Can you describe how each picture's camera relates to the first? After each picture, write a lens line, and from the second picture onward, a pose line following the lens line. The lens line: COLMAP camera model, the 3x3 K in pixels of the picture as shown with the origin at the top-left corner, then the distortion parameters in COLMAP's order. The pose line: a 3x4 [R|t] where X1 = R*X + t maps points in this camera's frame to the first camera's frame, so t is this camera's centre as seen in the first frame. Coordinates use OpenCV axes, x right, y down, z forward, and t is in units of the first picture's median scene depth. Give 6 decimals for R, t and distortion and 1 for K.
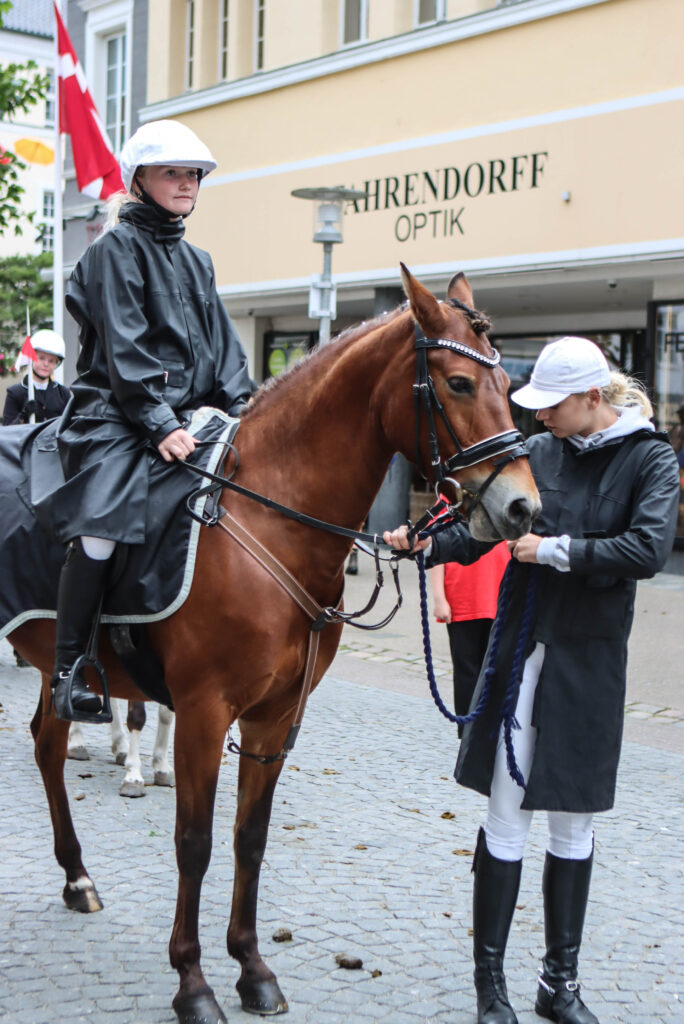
lens RADIAL K [[2006.8, 0, 342.0], [0, 2006.8, 512.0], [0, 0, 1]] dist [-0.029421, -0.118883]
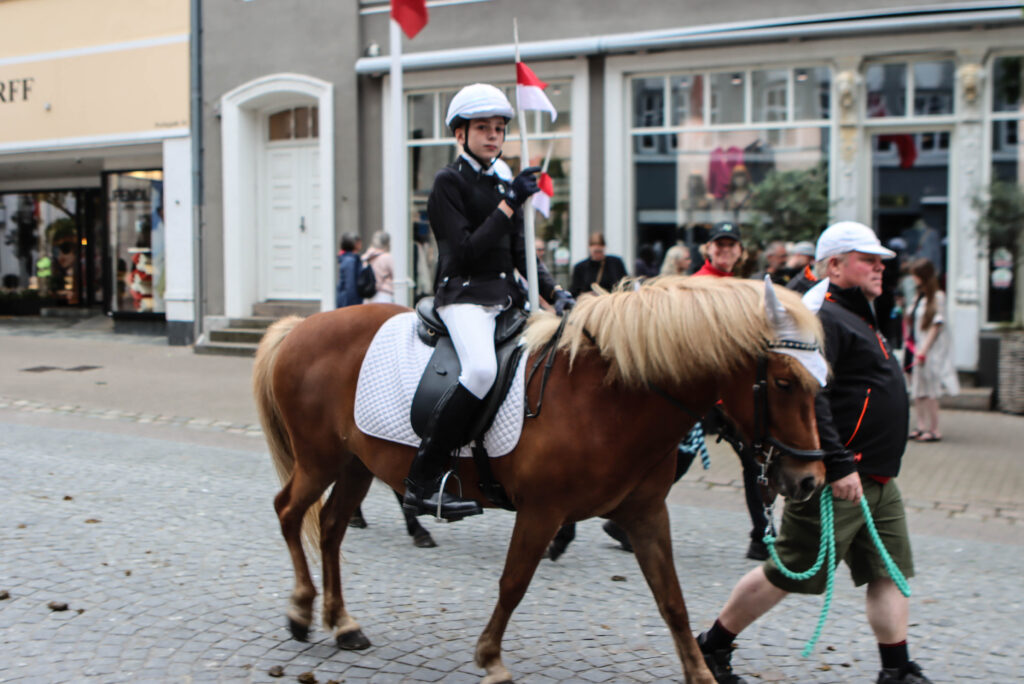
lens RADIAL K [[1130.2, 0, 512.0], [0, 1130.2, 342.0], [0, 0, 1]] dist [-0.129890, 0.140195]
pose [[0.860628, -0.058616, 0.505850, -0.087684], [0.036640, 0.997906, 0.053297, -0.002679], [-0.507915, -0.027334, 0.860973, 0.098864]]
